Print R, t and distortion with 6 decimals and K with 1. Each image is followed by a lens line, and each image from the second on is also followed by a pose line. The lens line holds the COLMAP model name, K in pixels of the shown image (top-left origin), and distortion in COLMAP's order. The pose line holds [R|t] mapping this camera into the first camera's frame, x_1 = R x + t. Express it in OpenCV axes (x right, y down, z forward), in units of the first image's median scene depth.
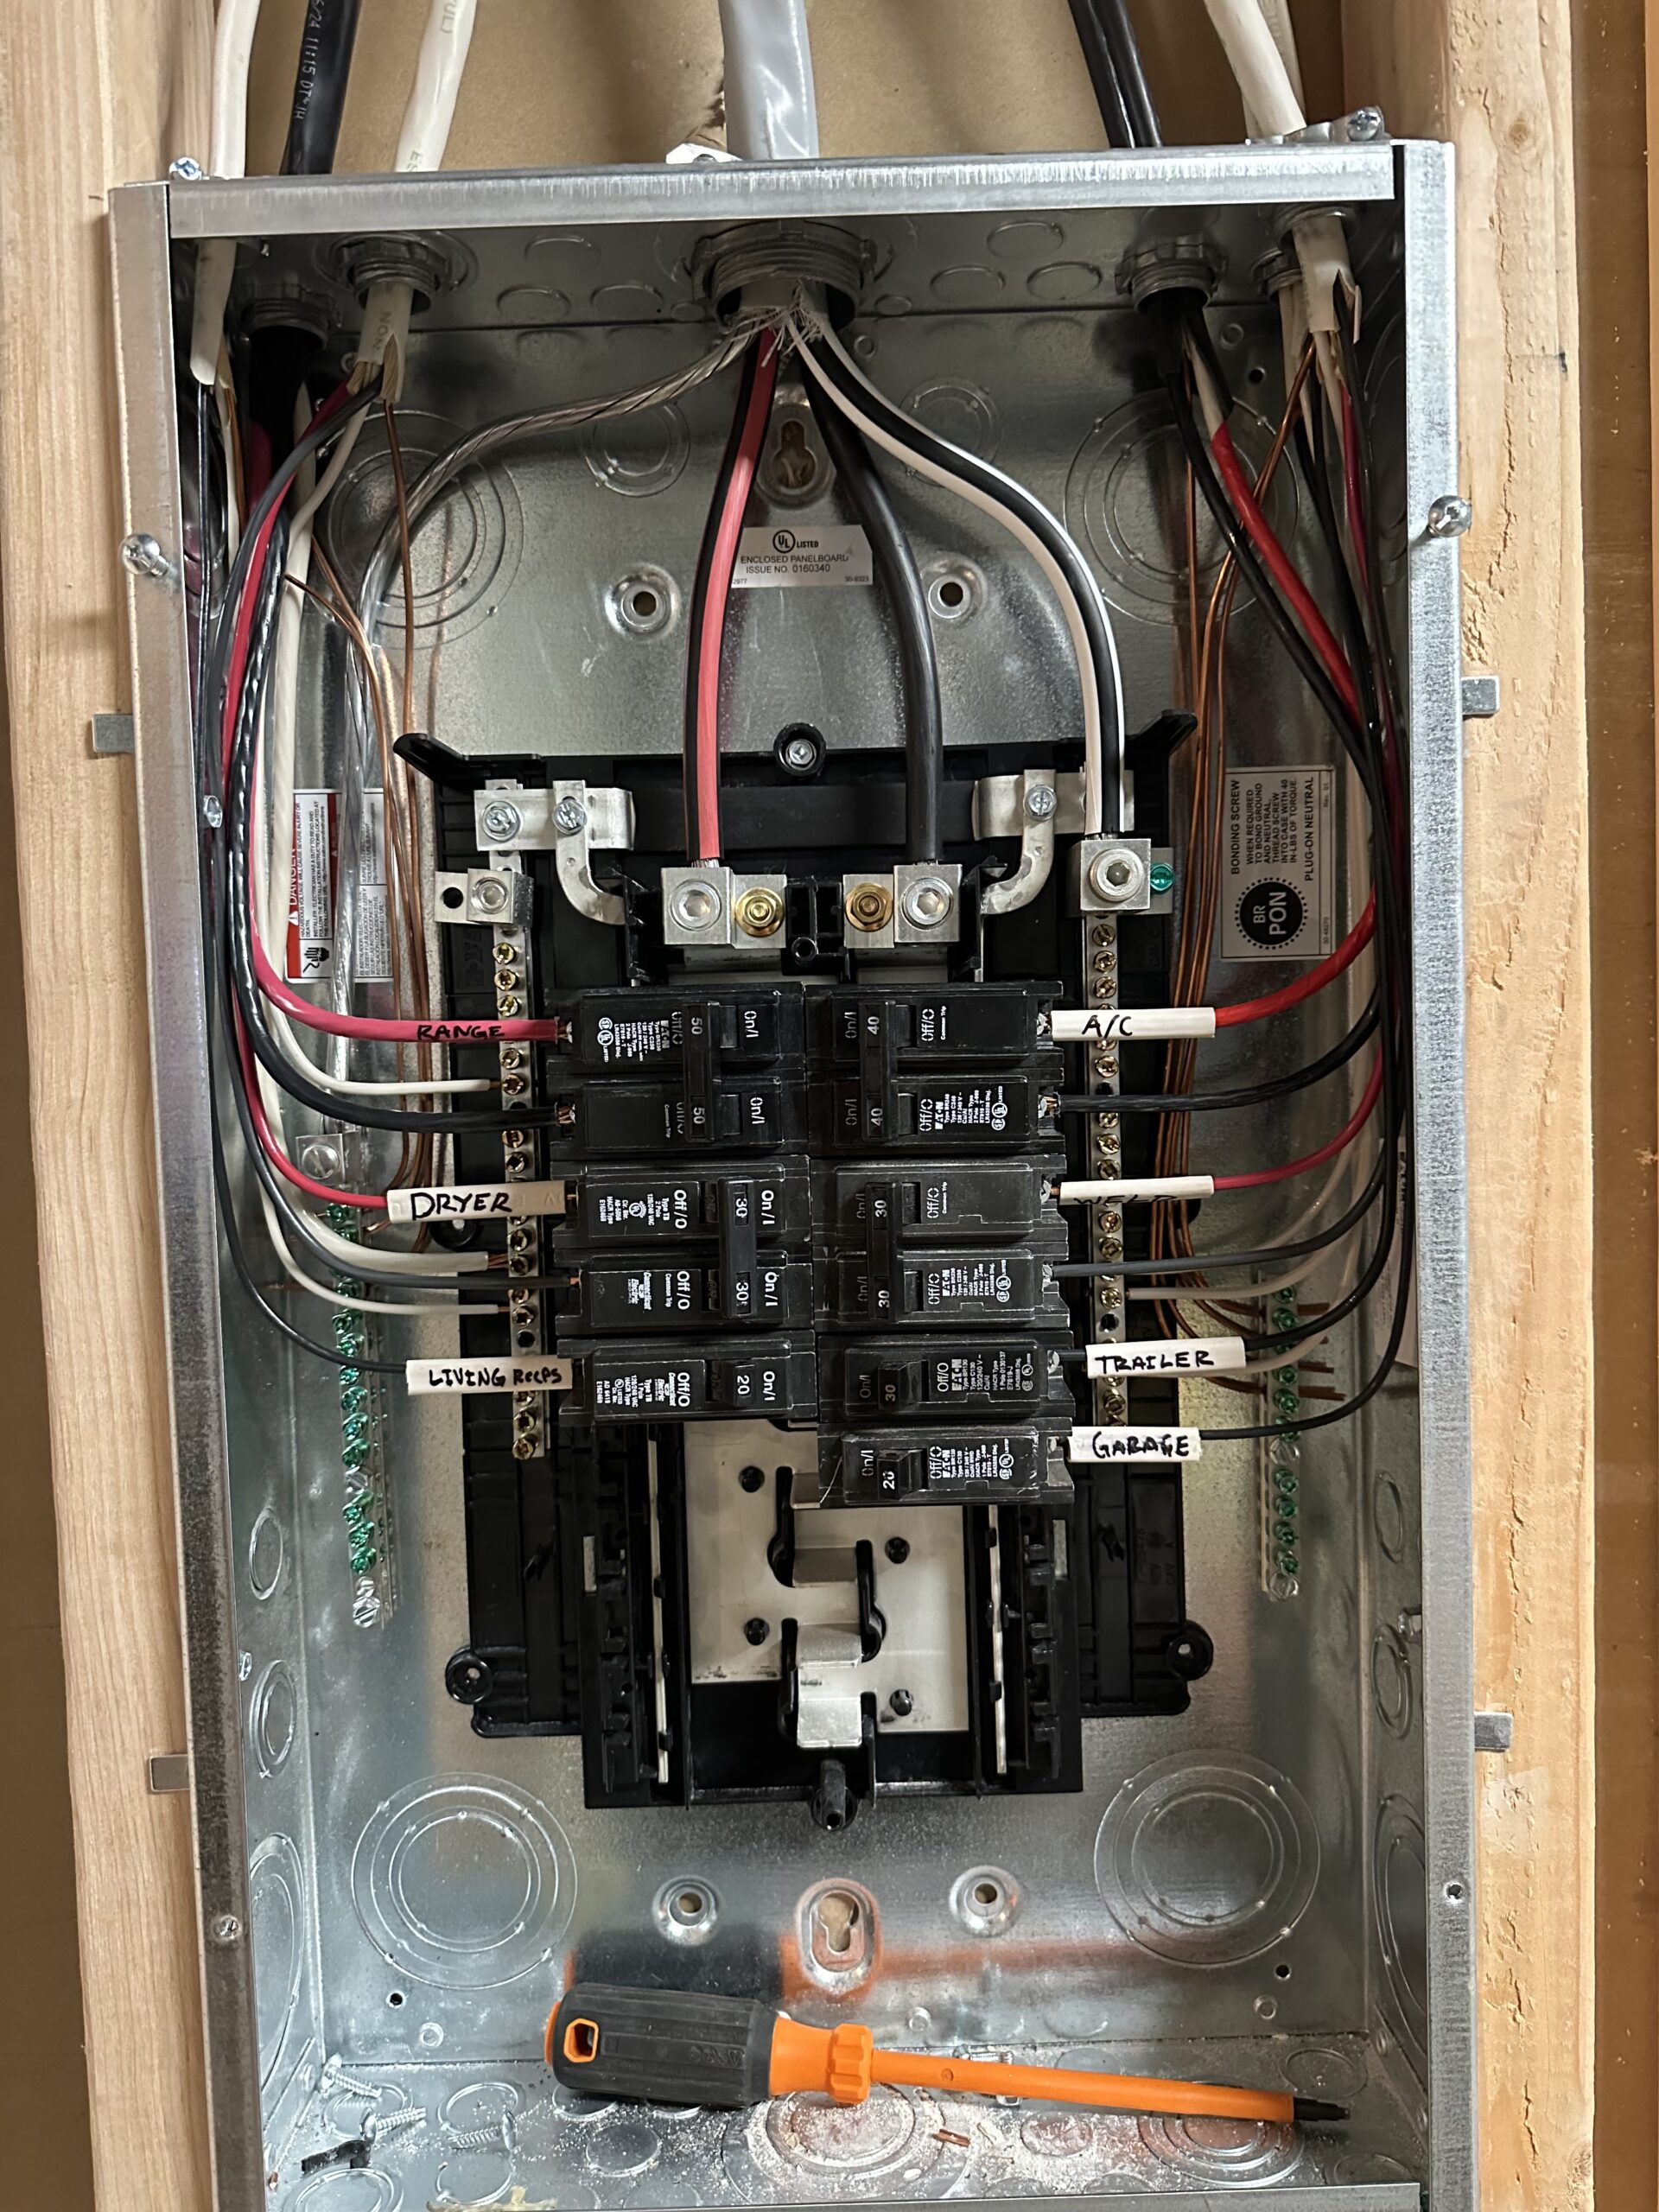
lens RADIAL K [[1519.9, 0, 829.5], [0, 1519.9, 1106.0], [0, 0, 1]] dist [0.110677, -0.192804]
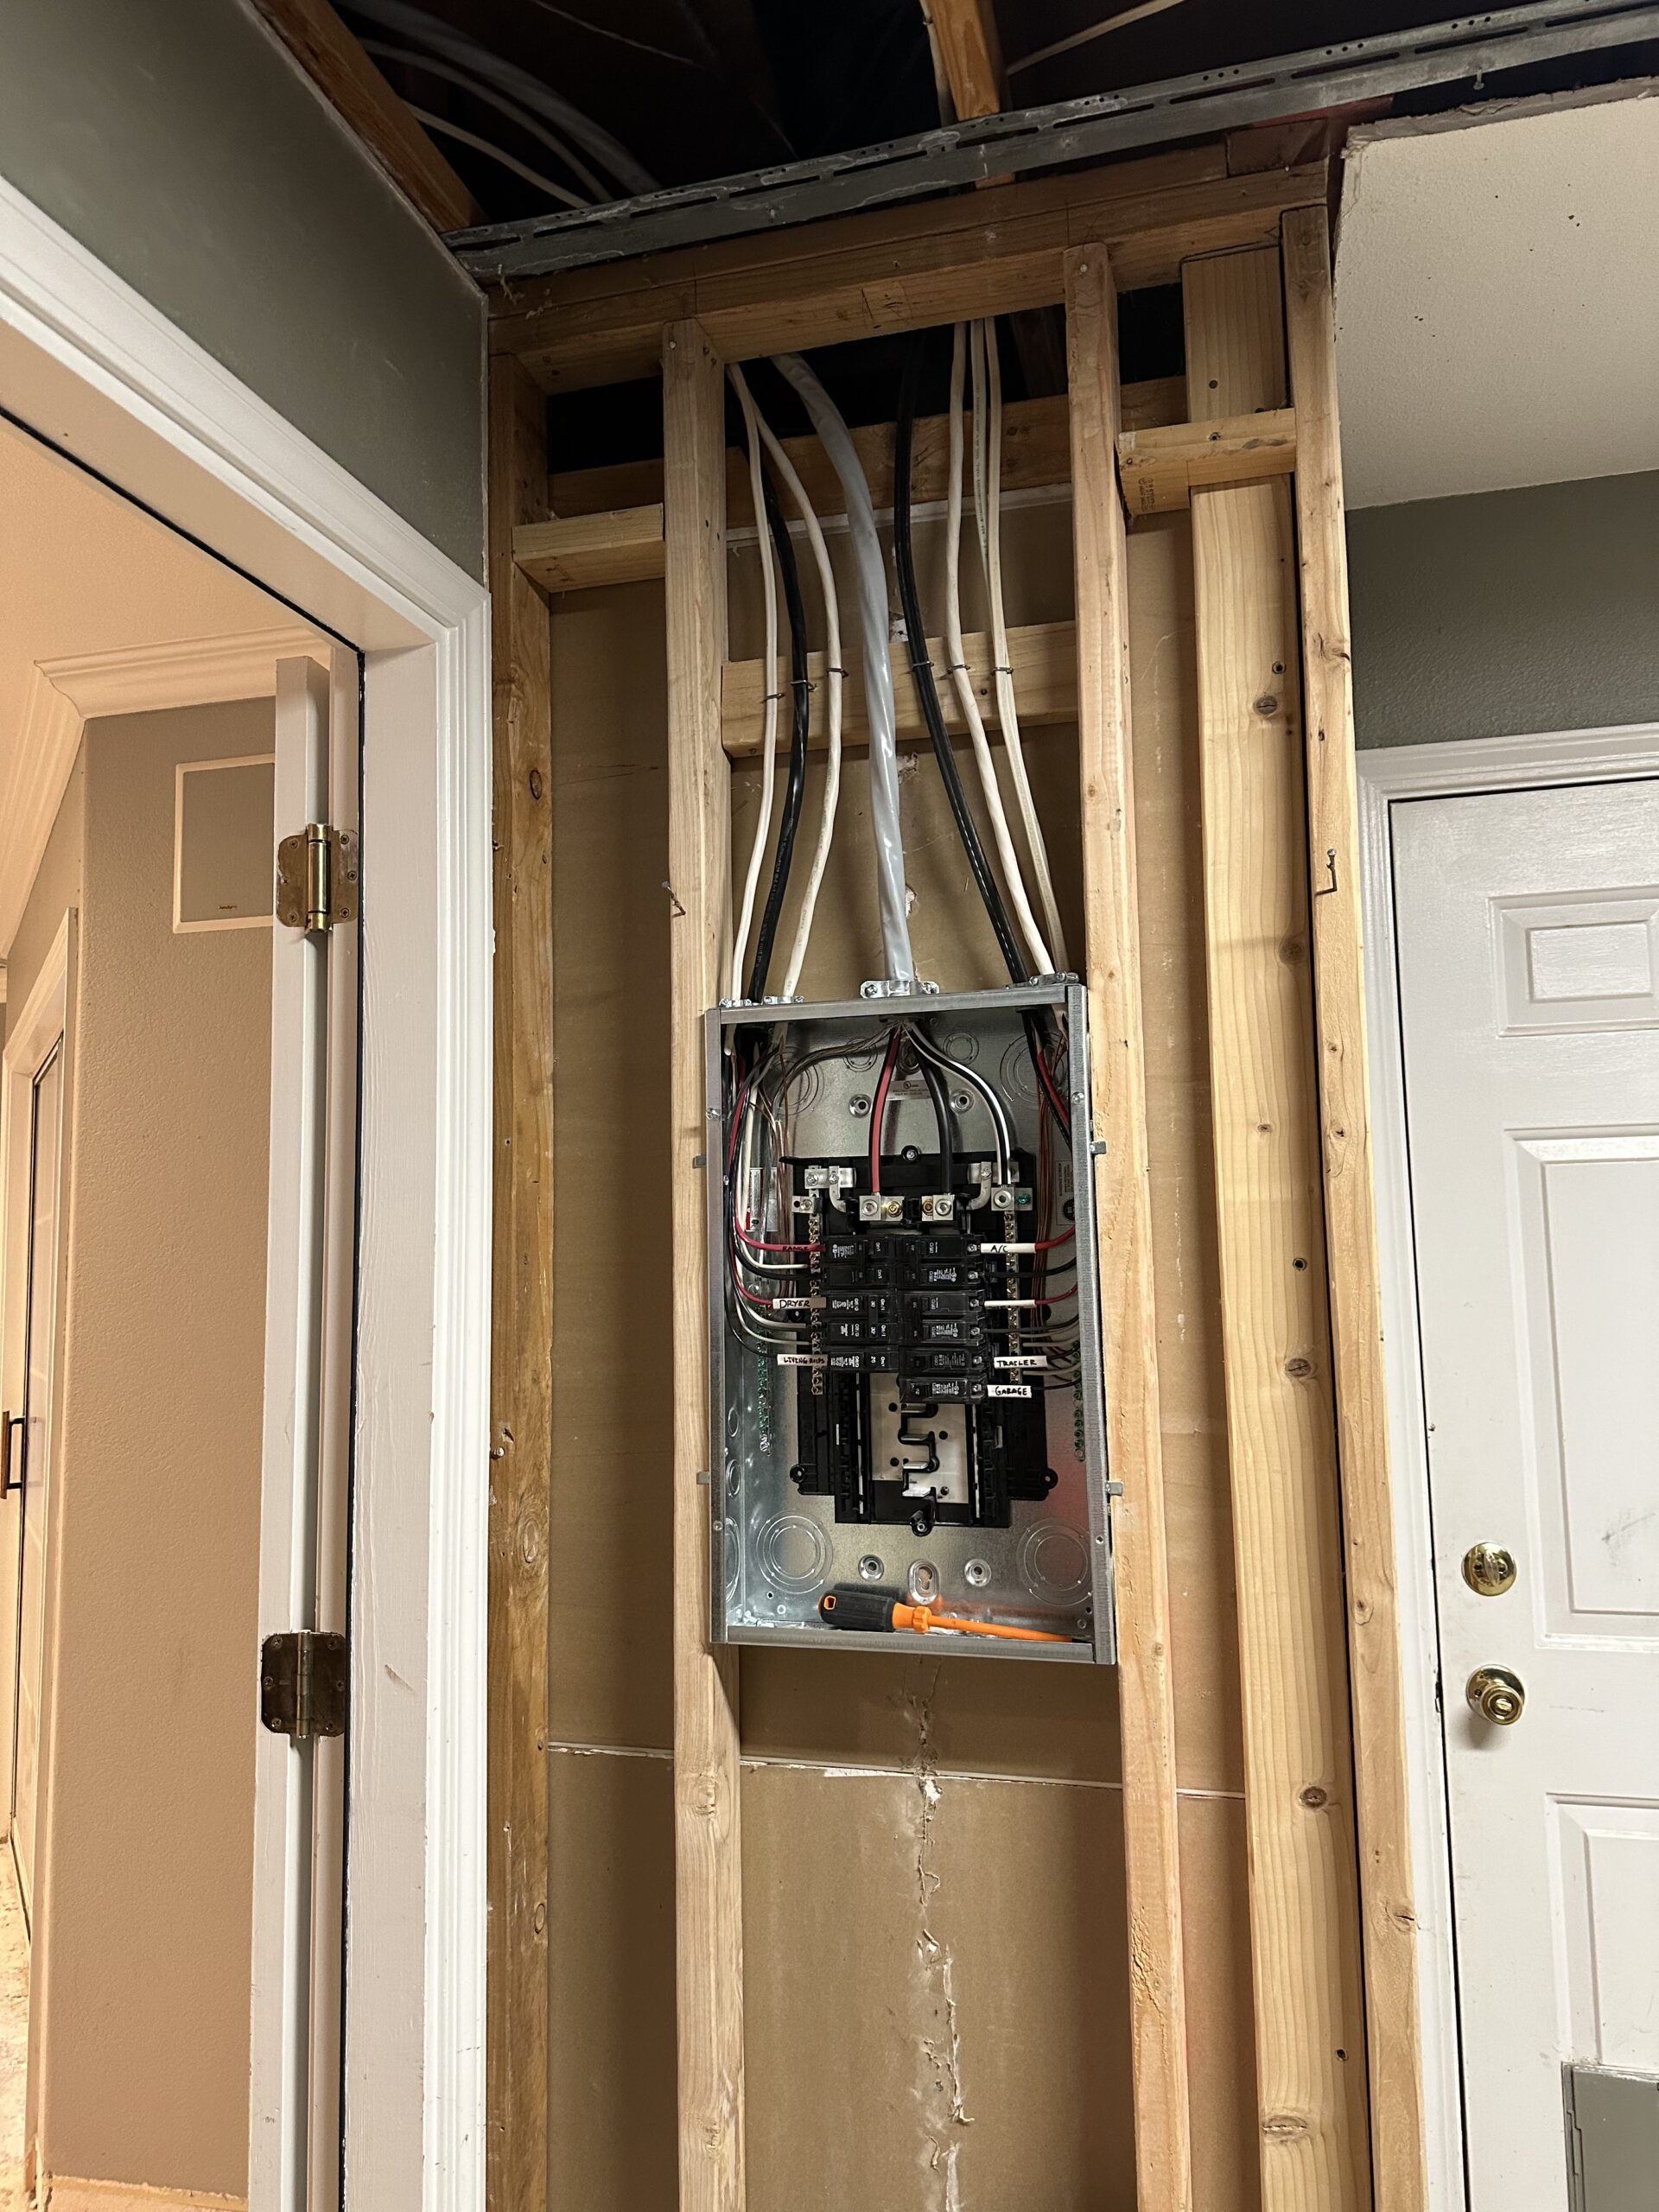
lens RADIAL K [[1519.9, 0, 829.5], [0, 1519.9, 1106.0], [0, 0, 1]] dist [0.110677, -0.192804]
pose [[0.958080, -0.016480, -0.286026, 0.690766], [-0.023150, 0.990627, -0.134621, 0.077072], [0.285564, 0.135599, 0.948718, -1.896927]]
